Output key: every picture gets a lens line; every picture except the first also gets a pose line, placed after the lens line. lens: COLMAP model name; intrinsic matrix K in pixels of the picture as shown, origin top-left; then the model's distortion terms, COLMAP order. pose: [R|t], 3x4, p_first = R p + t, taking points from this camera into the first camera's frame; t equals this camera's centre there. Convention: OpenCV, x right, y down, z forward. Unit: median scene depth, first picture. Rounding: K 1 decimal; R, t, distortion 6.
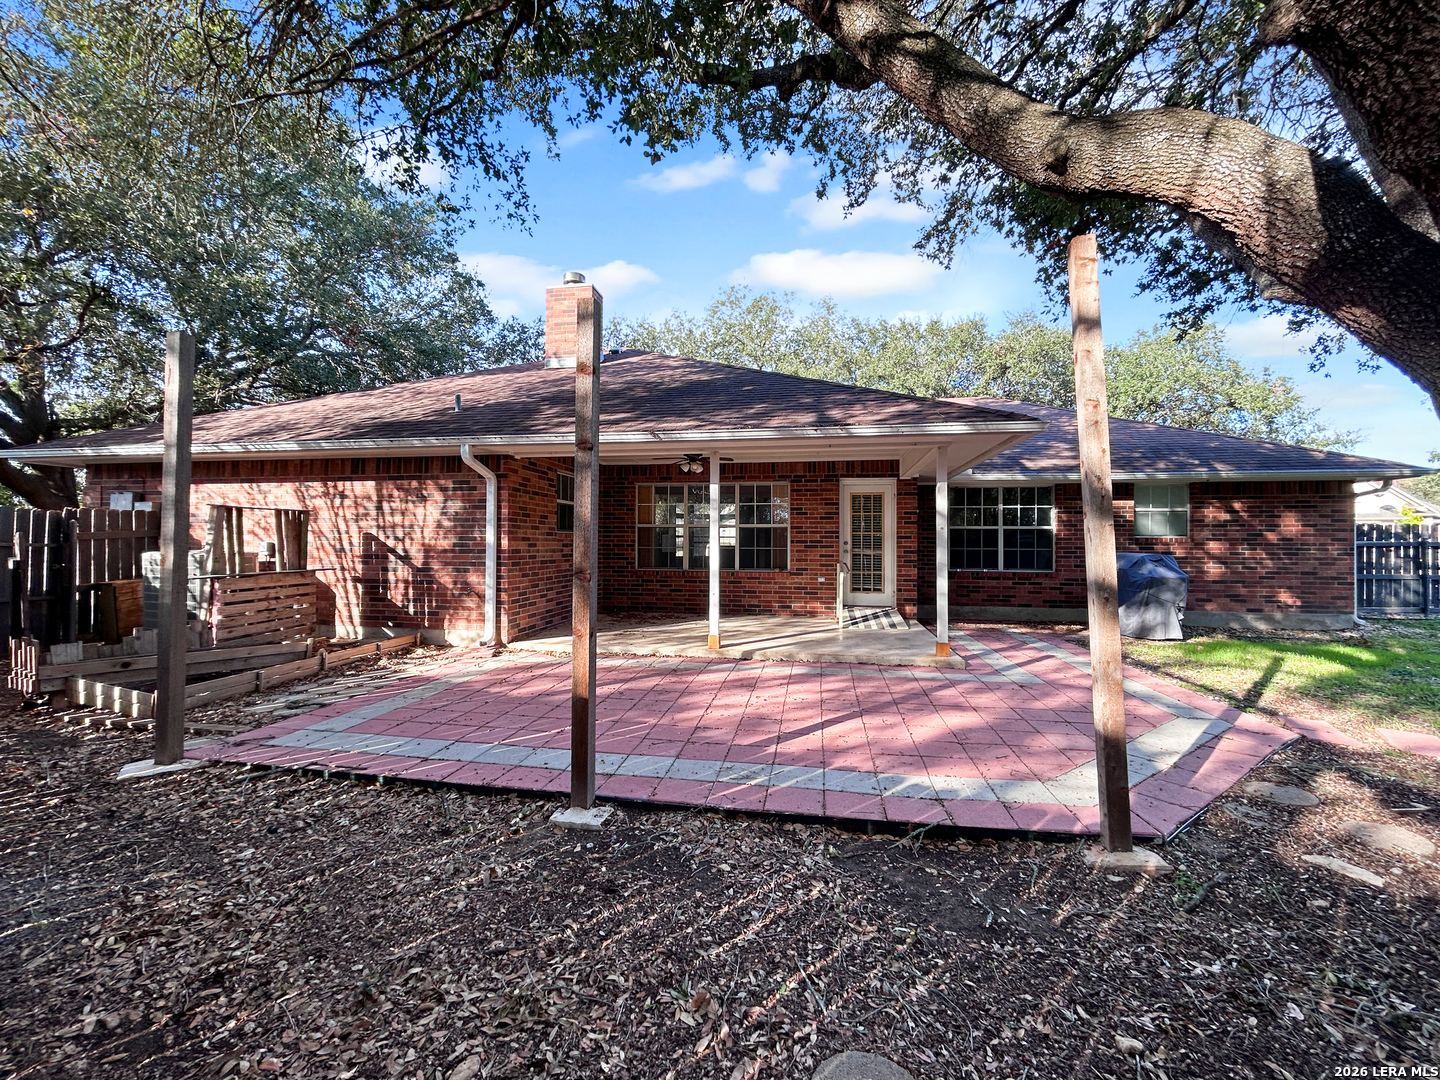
lens RADIAL K [[578.1, 0, 719.7], [0, 578.1, 542.4], [0, 0, 1]] dist [-0.001431, -0.000079]
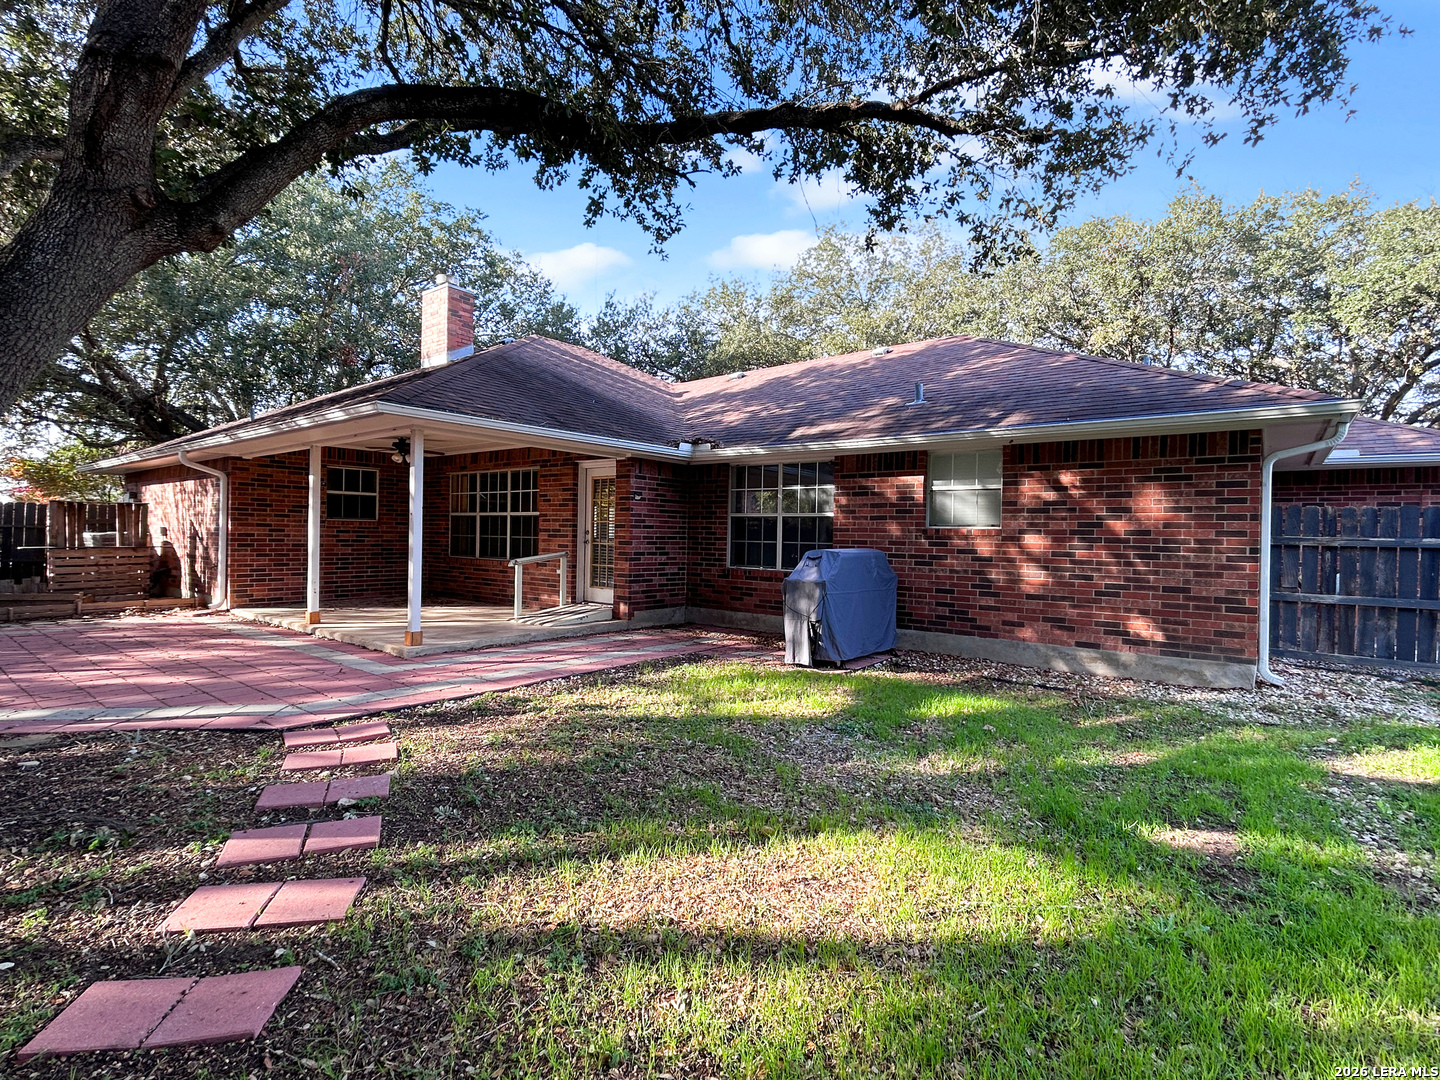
lens RADIAL K [[673.2, 0, 720.0], [0, 673.2, 534.7], [0, 0, 1]] dist [0.003021, 0.000053]
pose [[0.889698, 0.008507, -0.456471, 0.892696], [-0.008443, 0.999962, 0.002180, 0.000481], [0.456472, 0.001914, 0.889736, 0.162009]]
